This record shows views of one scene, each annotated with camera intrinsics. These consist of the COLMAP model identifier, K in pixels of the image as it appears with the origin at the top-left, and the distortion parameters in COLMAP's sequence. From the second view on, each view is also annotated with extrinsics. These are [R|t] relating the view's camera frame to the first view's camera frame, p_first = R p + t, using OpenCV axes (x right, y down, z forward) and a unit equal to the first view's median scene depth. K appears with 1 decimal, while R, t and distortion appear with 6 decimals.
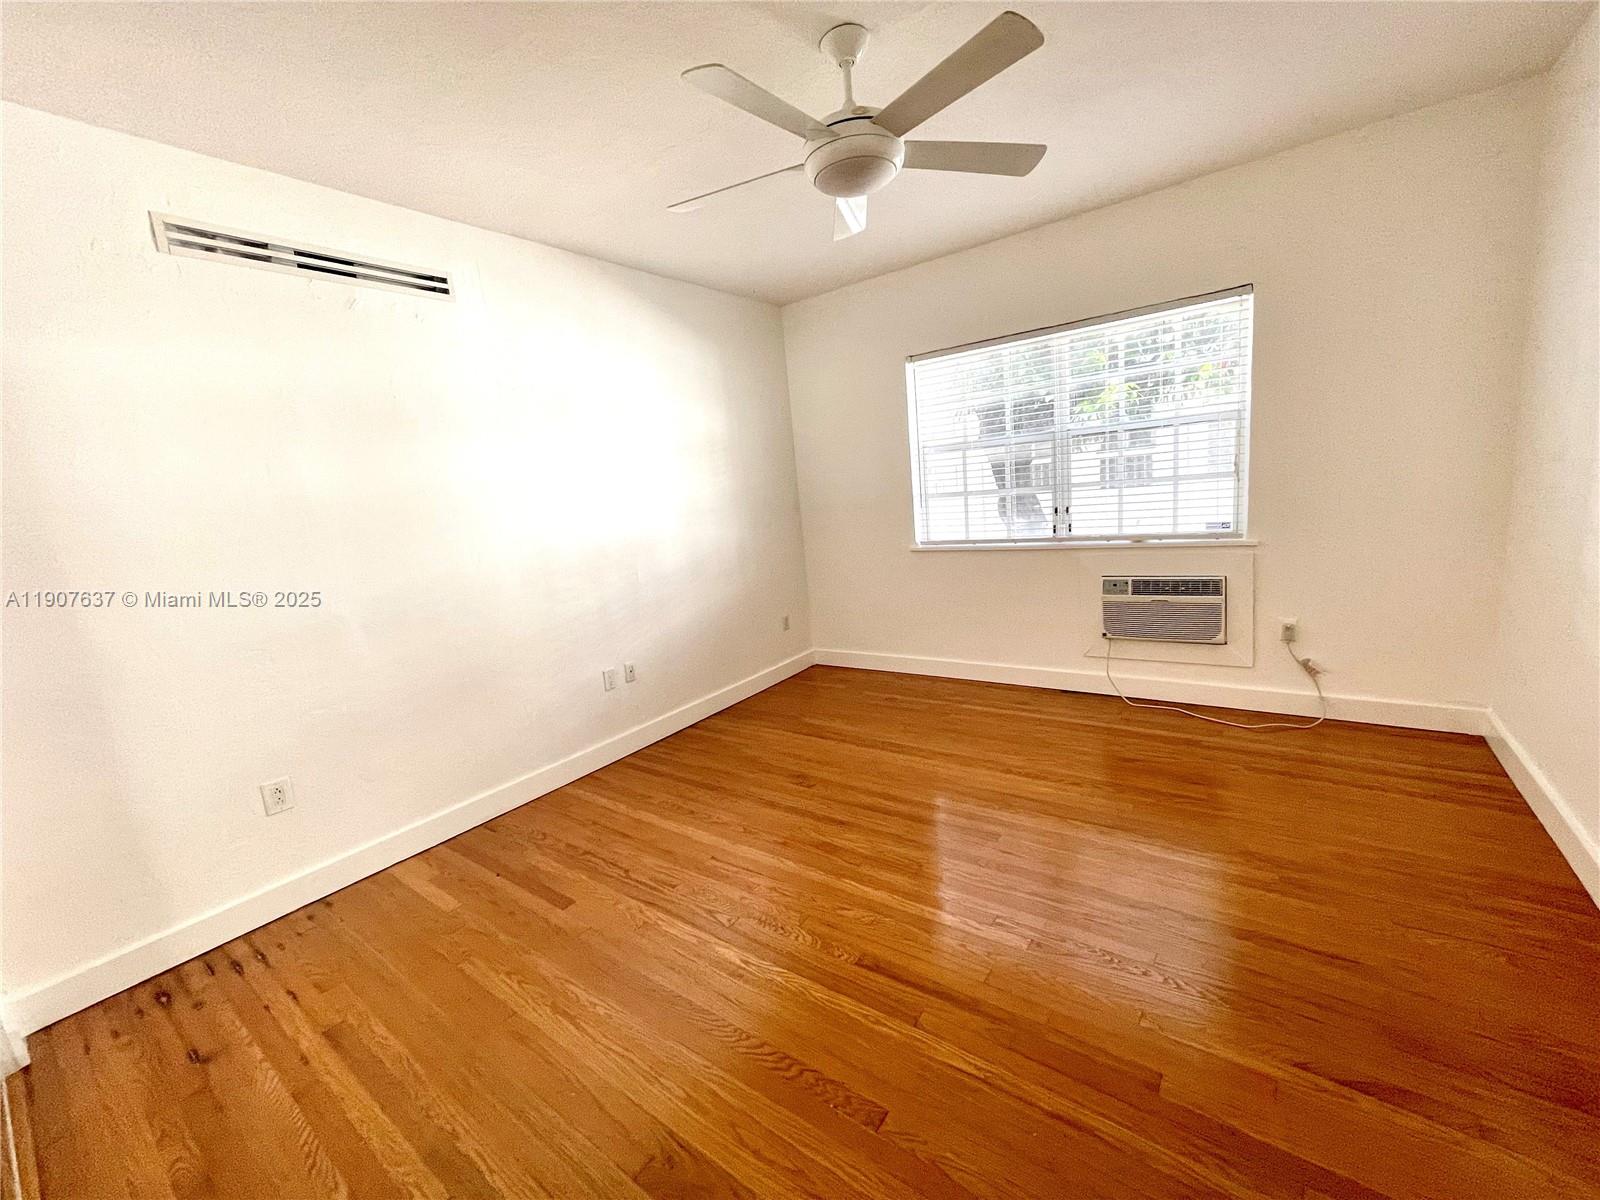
lens RADIAL K [[644.8, 0, 800.0], [0, 644.8, 611.1], [0, 0, 1]] dist [0.001779, -0.000101]
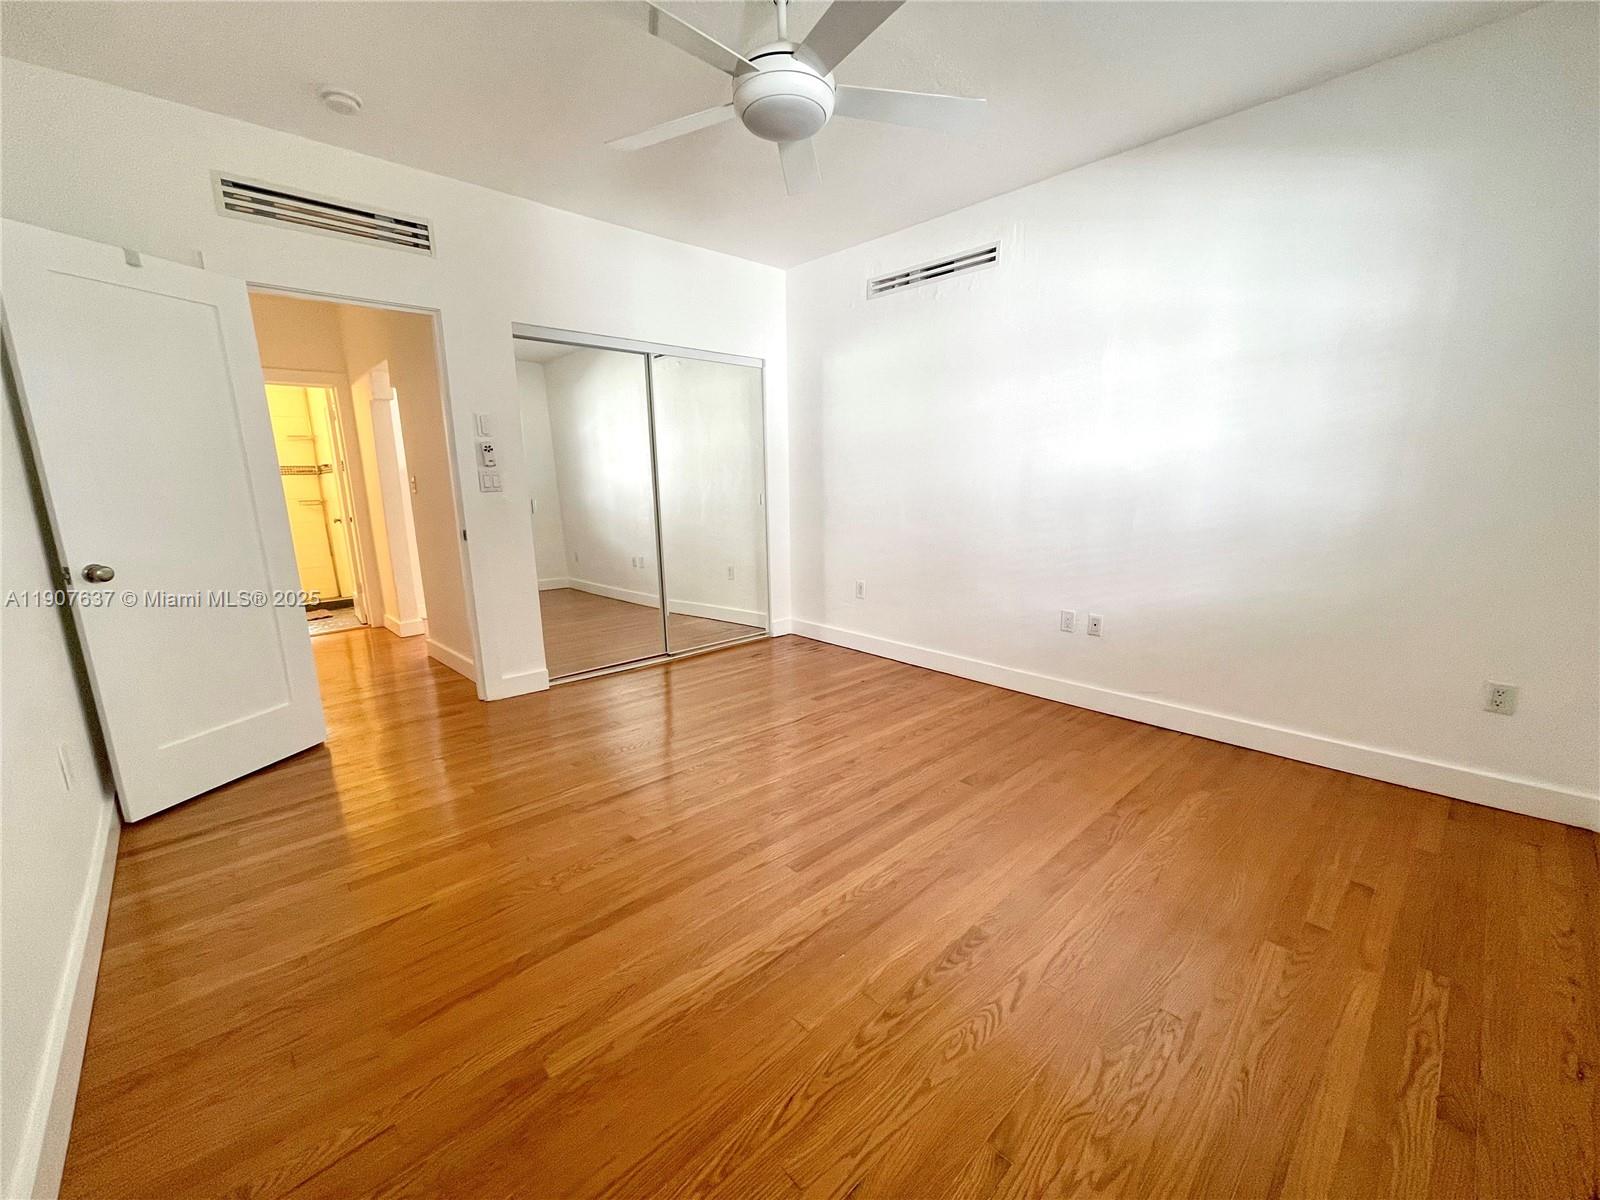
lens RADIAL K [[644.8, 0, 801.1], [0, 644.8, 606.1], [0, 0, 1]] dist [0.001779, -0.000101]
pose [[-0.173197, 0.293287, -0.940205, 0.891842], [-0.153491, 0.934930, 0.319917, -0.215059], [0.972853, 0.199722, -0.116910, 0.932758]]
